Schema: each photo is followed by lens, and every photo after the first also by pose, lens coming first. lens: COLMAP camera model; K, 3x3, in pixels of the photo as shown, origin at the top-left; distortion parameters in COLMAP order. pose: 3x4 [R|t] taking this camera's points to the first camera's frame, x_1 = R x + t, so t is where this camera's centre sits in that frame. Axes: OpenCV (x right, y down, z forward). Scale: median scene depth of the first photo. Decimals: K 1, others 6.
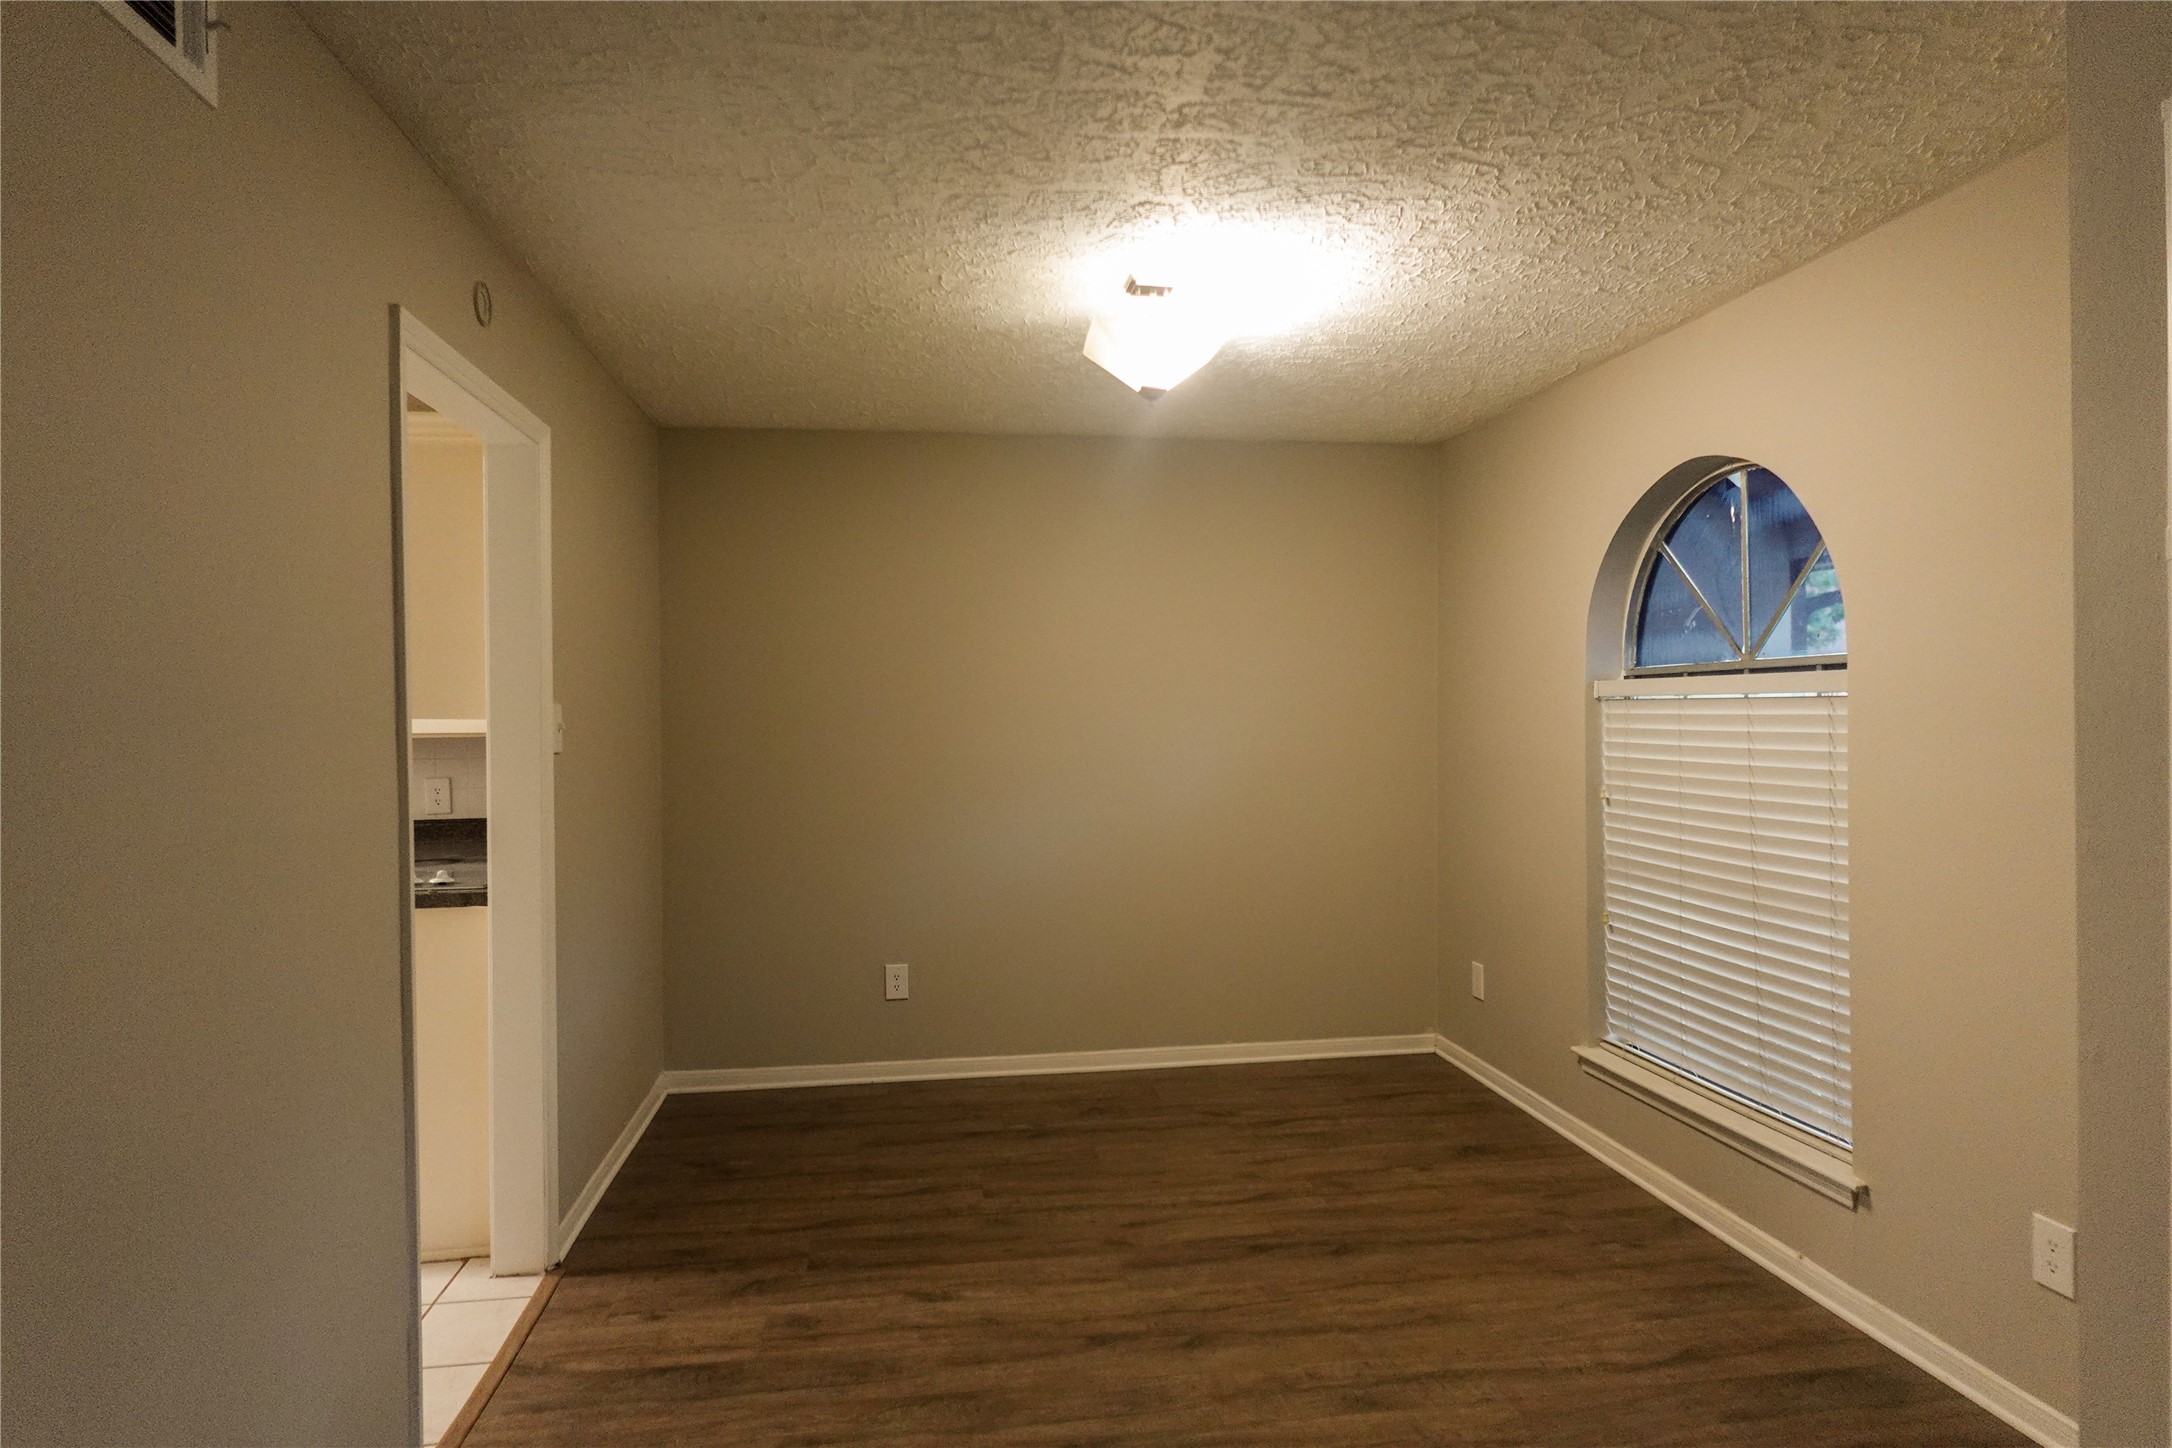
lens RADIAL K [[1224.7, 0, 1085.0], [0, 1224.7, 721.4], [0, 0, 1]] dist [-0.005127, -0.000480]
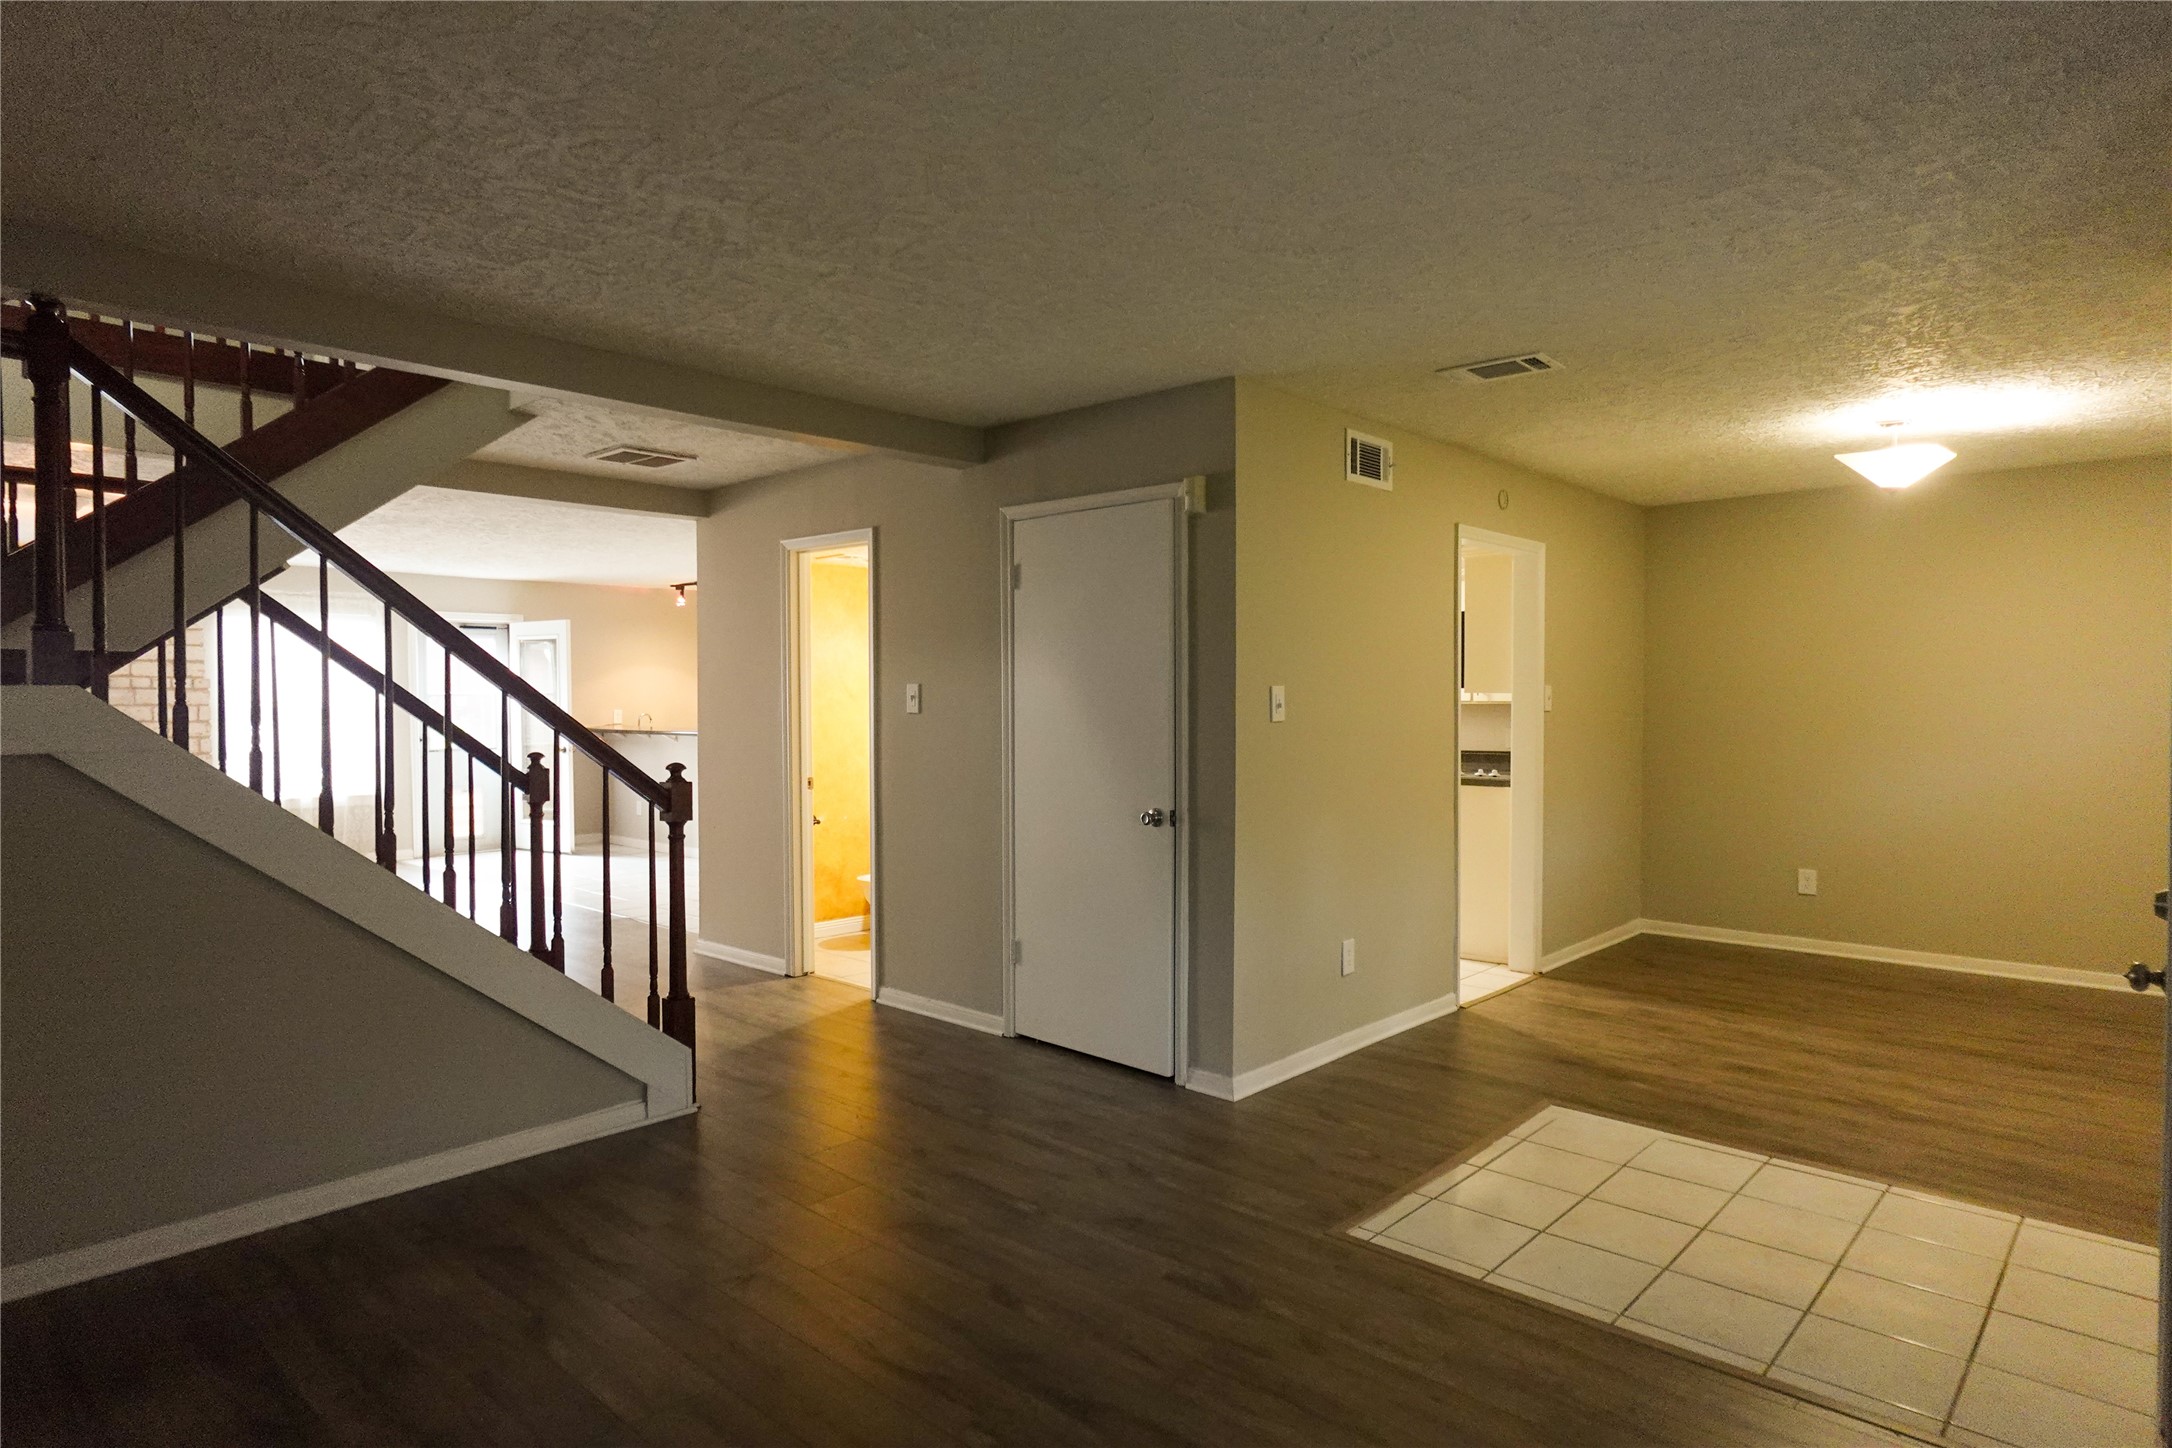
lens RADIAL K [[1224.7, 0, 1080.9], [0, 1224.7, 721.1], [0, 0, 1]] dist [-0.005127, -0.000480]
pose [[0.629553, 0.024190, -0.776581, 0.621773], [-0.004307, 0.999609, 0.027646, -0.010395], [0.776945, -0.014060, 0.629411, -0.803658]]
